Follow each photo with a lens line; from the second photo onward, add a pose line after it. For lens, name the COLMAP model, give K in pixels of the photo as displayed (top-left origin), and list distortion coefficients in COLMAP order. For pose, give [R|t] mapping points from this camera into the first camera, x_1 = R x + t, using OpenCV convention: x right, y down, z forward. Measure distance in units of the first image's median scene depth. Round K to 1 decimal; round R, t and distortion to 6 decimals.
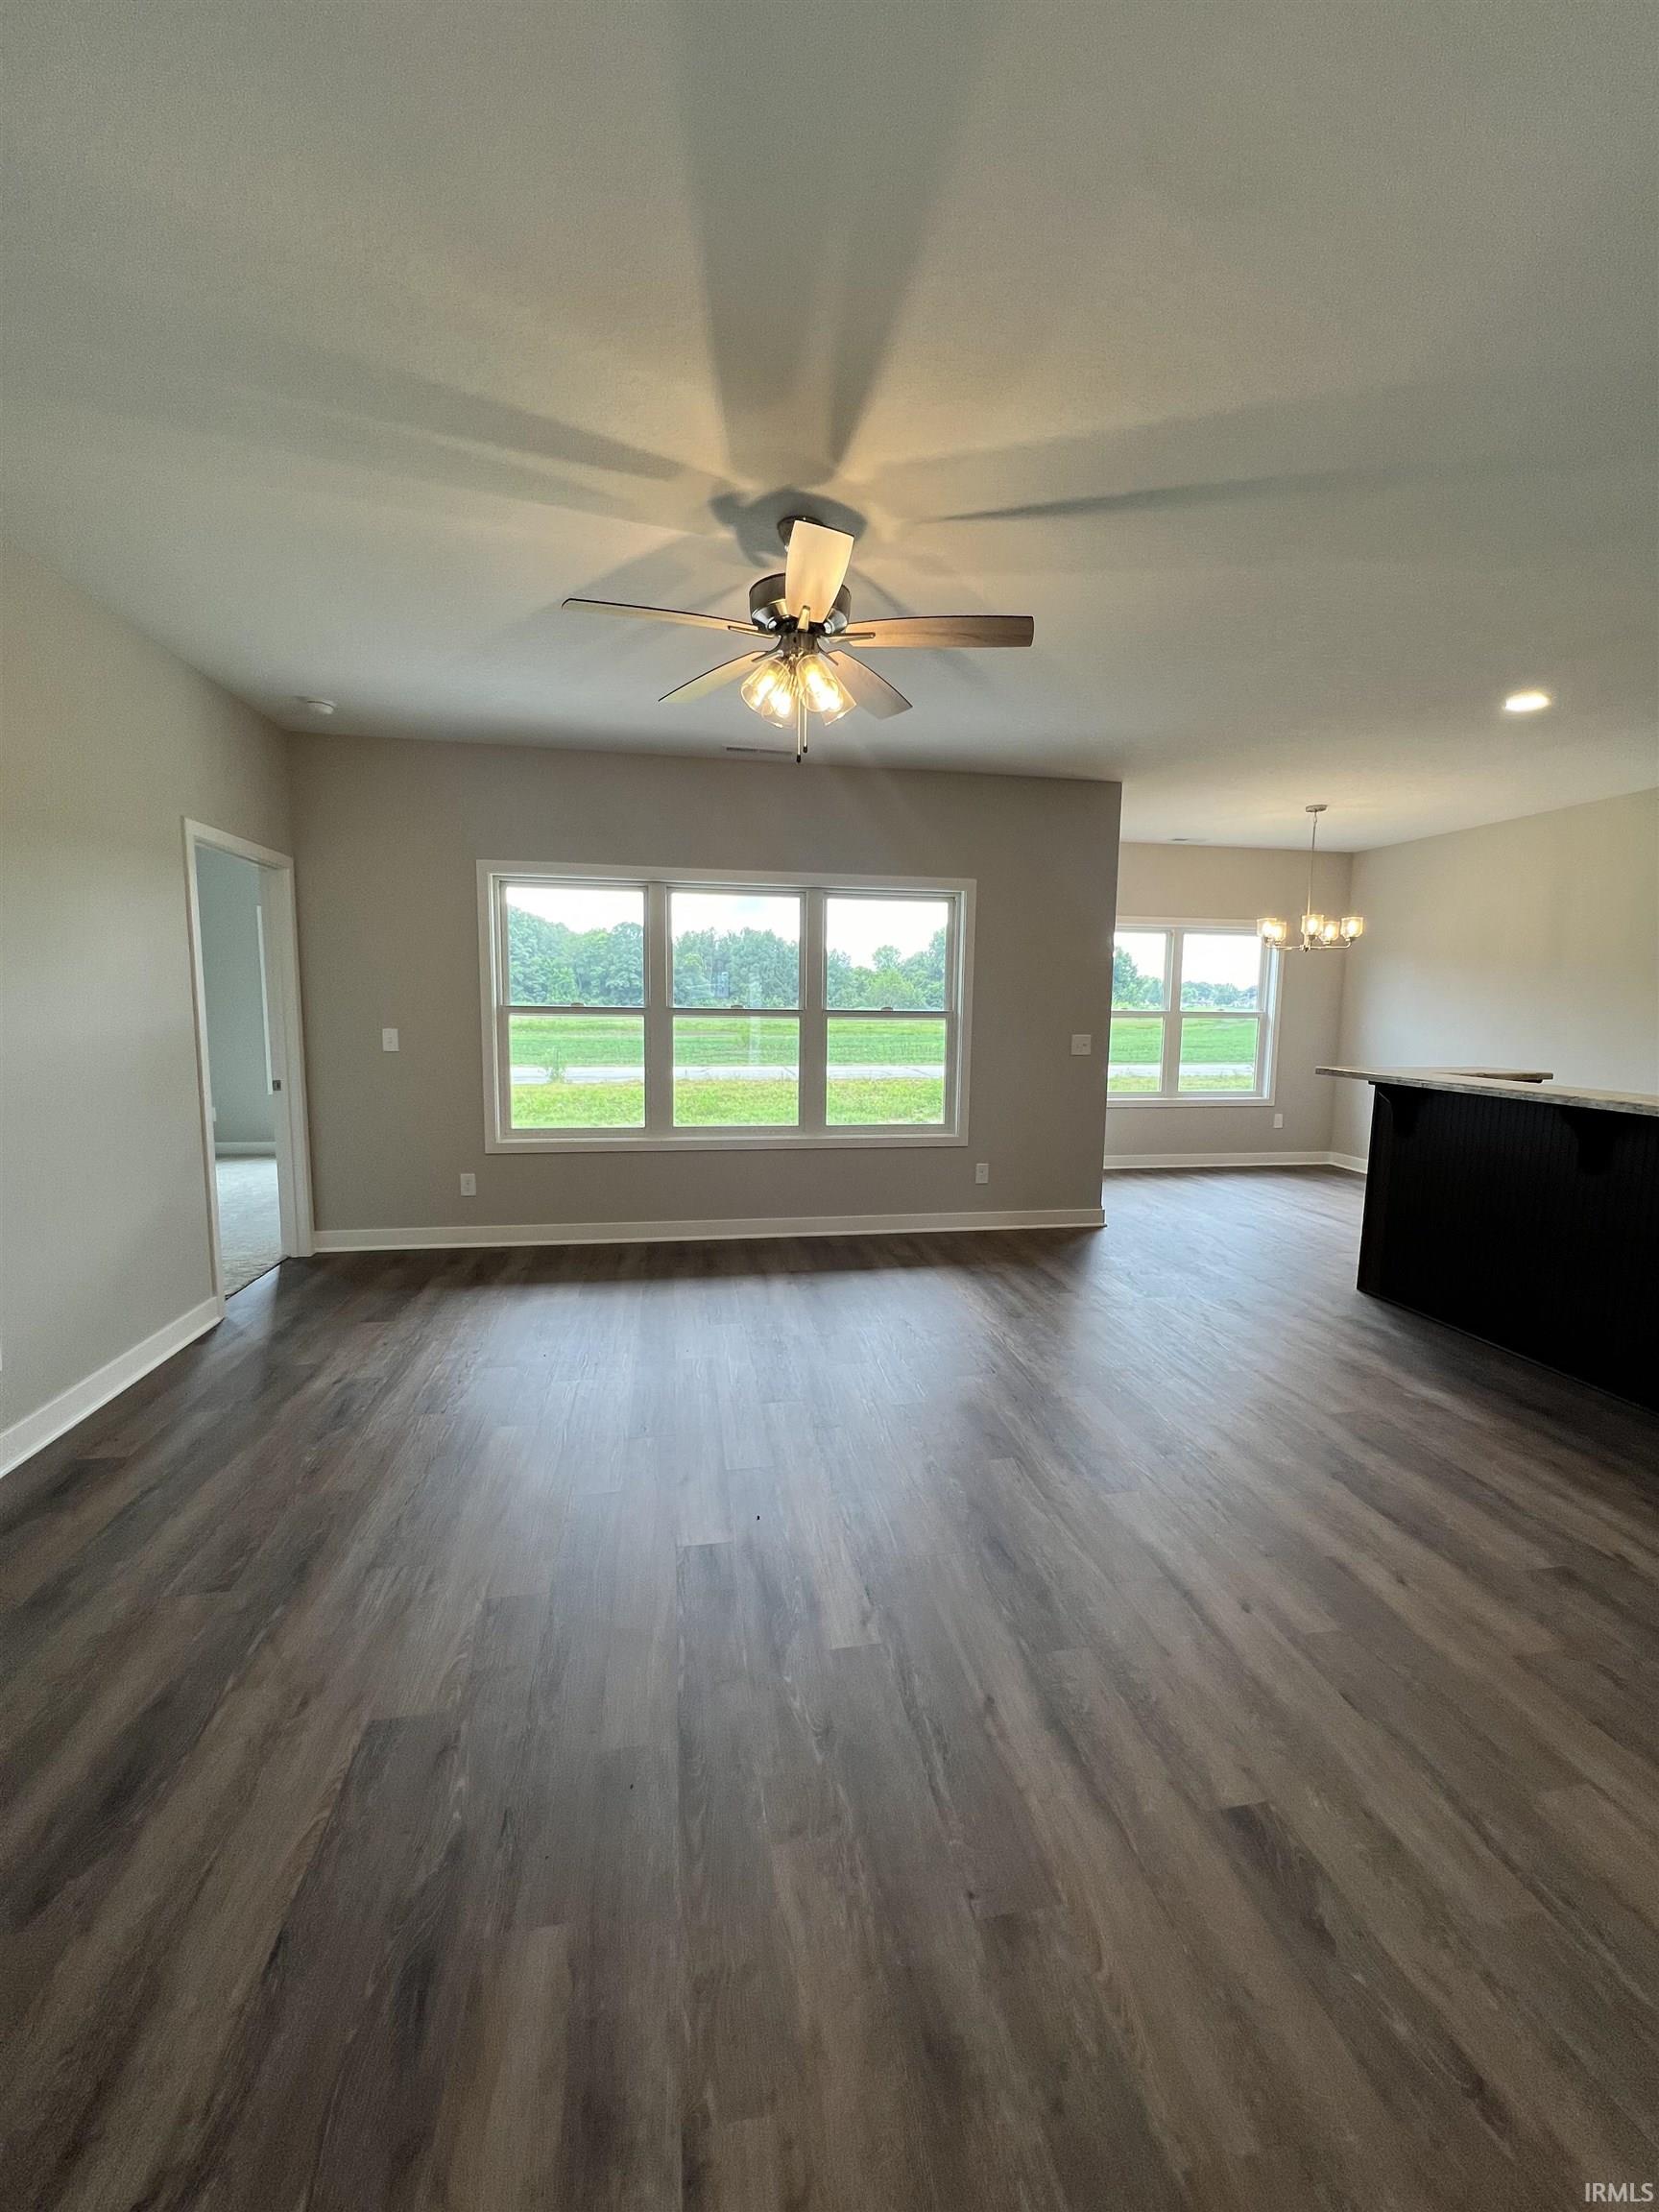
lens RADIAL K [[882.9, 0, 833.4], [0, 882.9, 1101.6], [0, 0, 1]] dist [-0.000363, -0.000182]
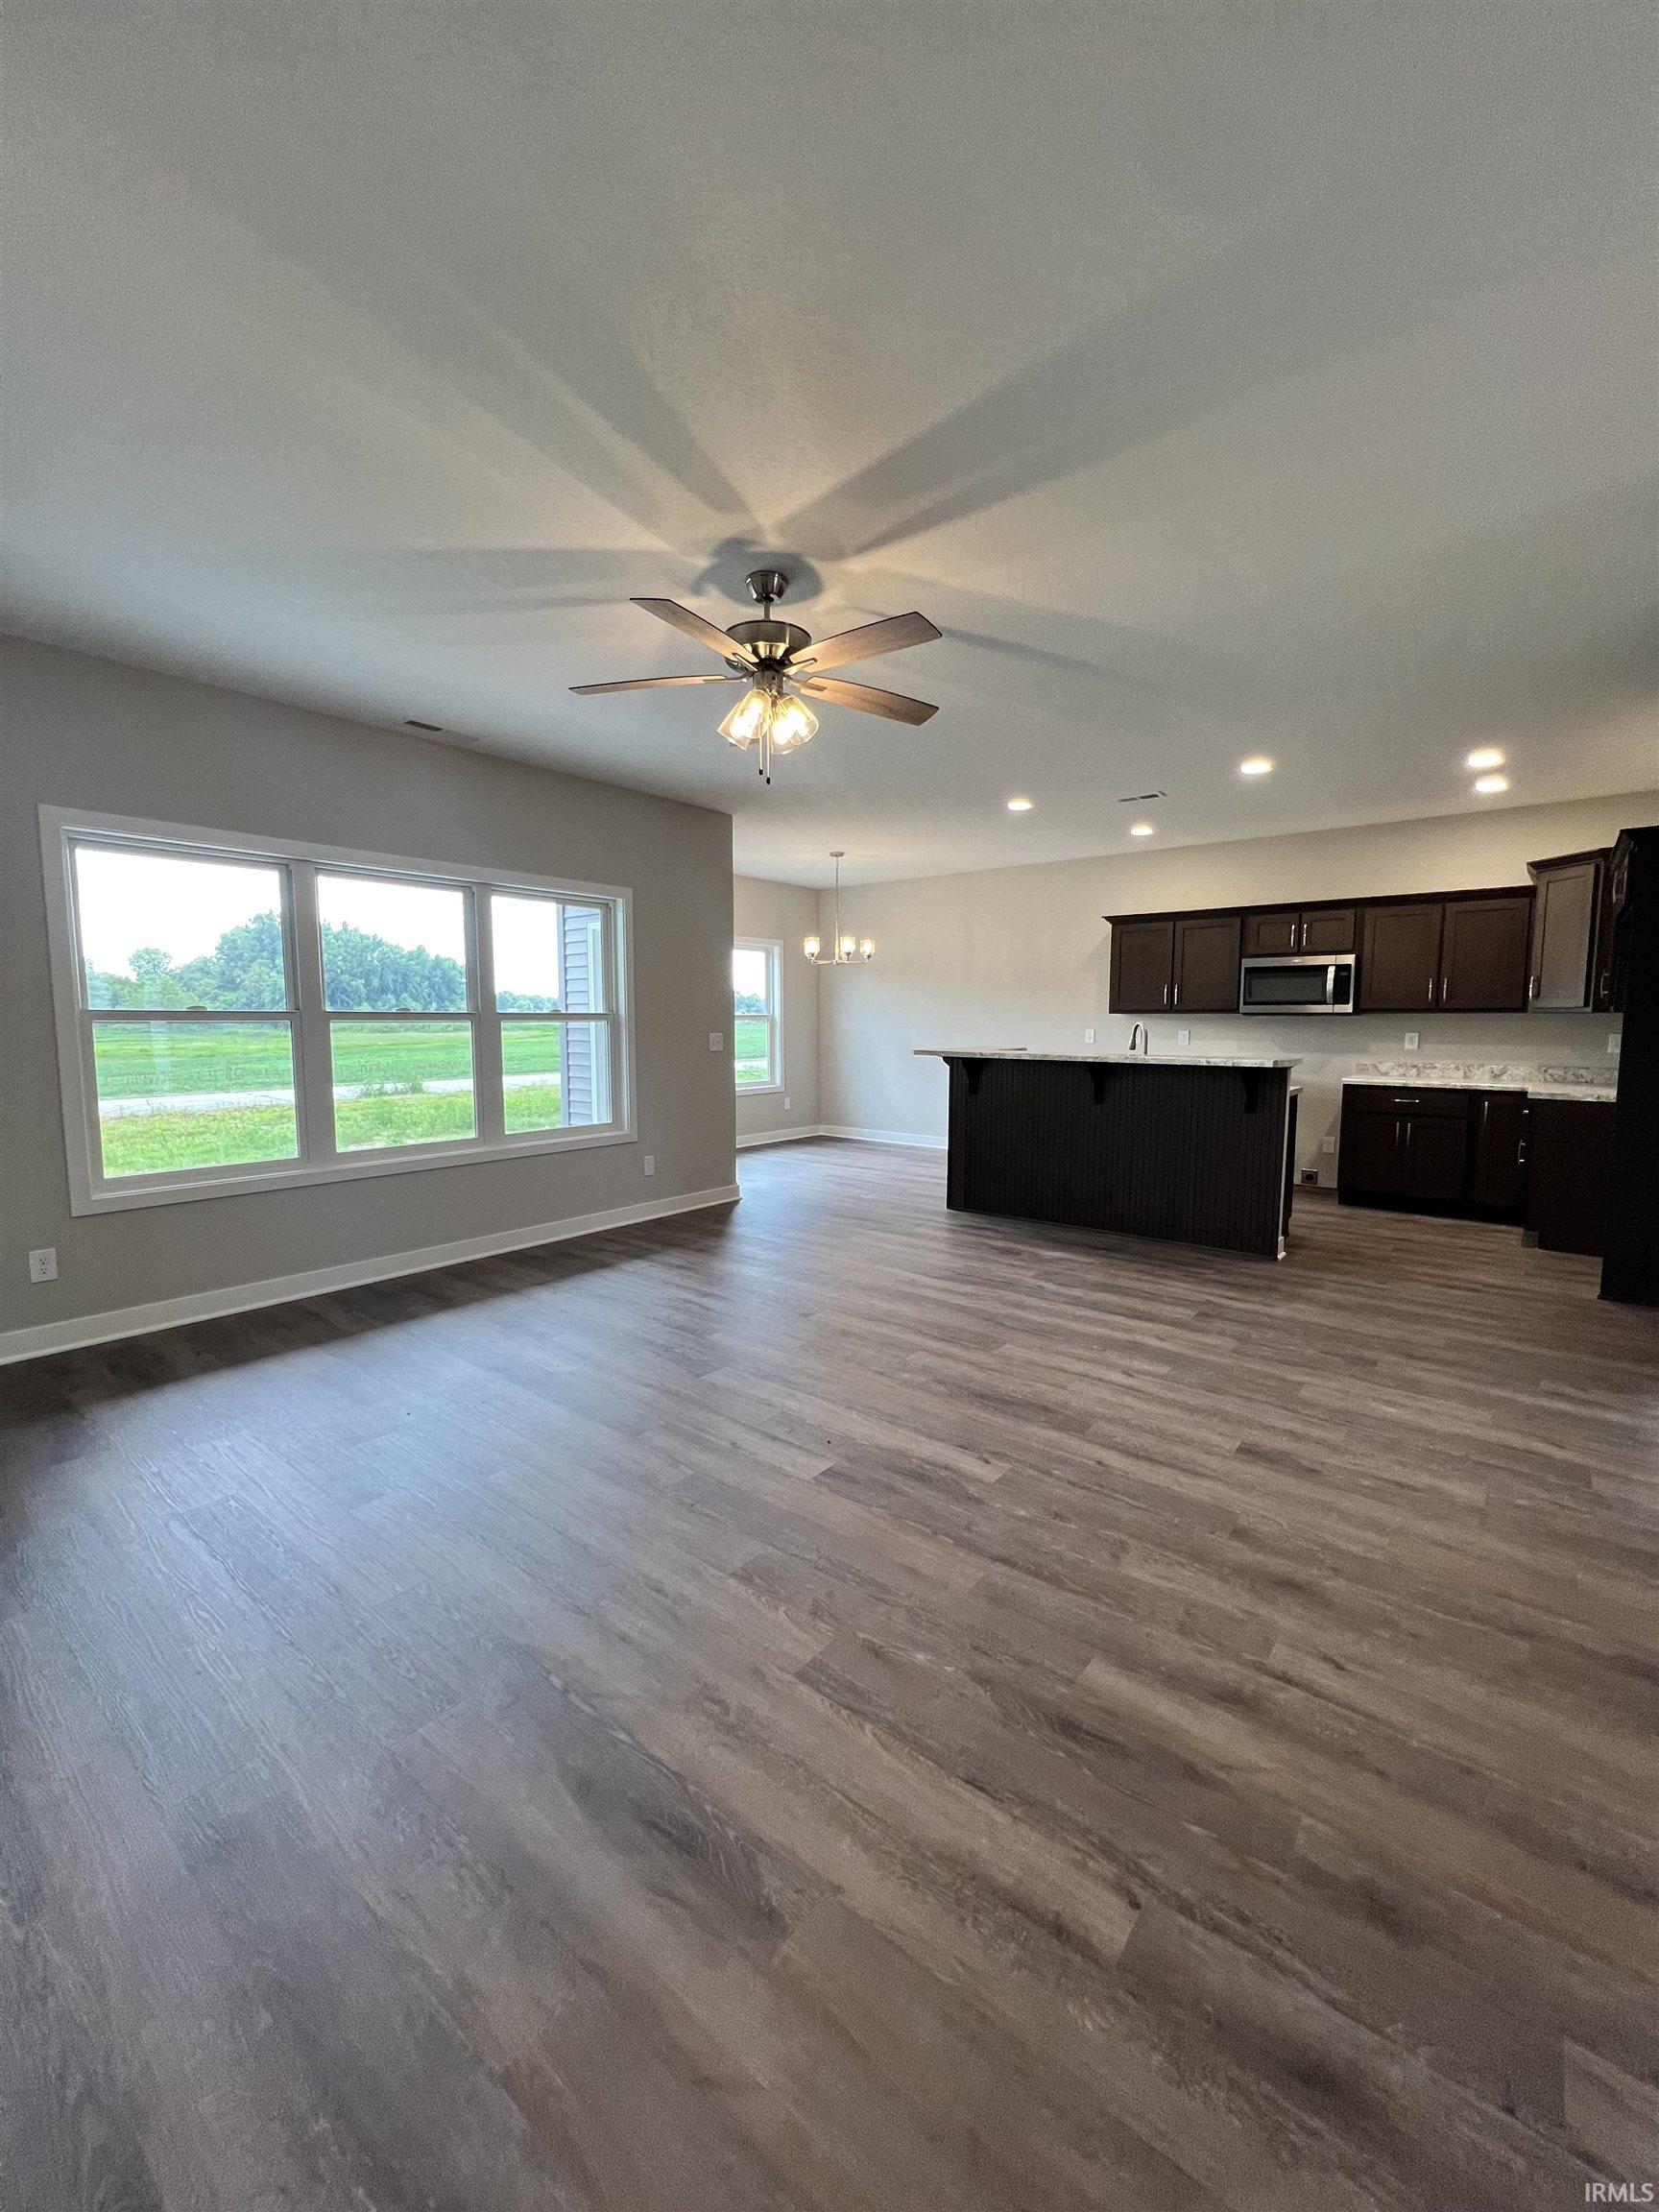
lens RADIAL K [[882.9, 0, 833.4], [0, 882.9, 1101.6], [0, 0, 1]] dist [-0.000363, -0.000182]
pose [[0.752972, -0.075906, 0.653660, -0.445184], [0.085124, 0.996214, 0.017629, 0.006089], [-0.652524, 0.042368, 0.756583, 0.061144]]
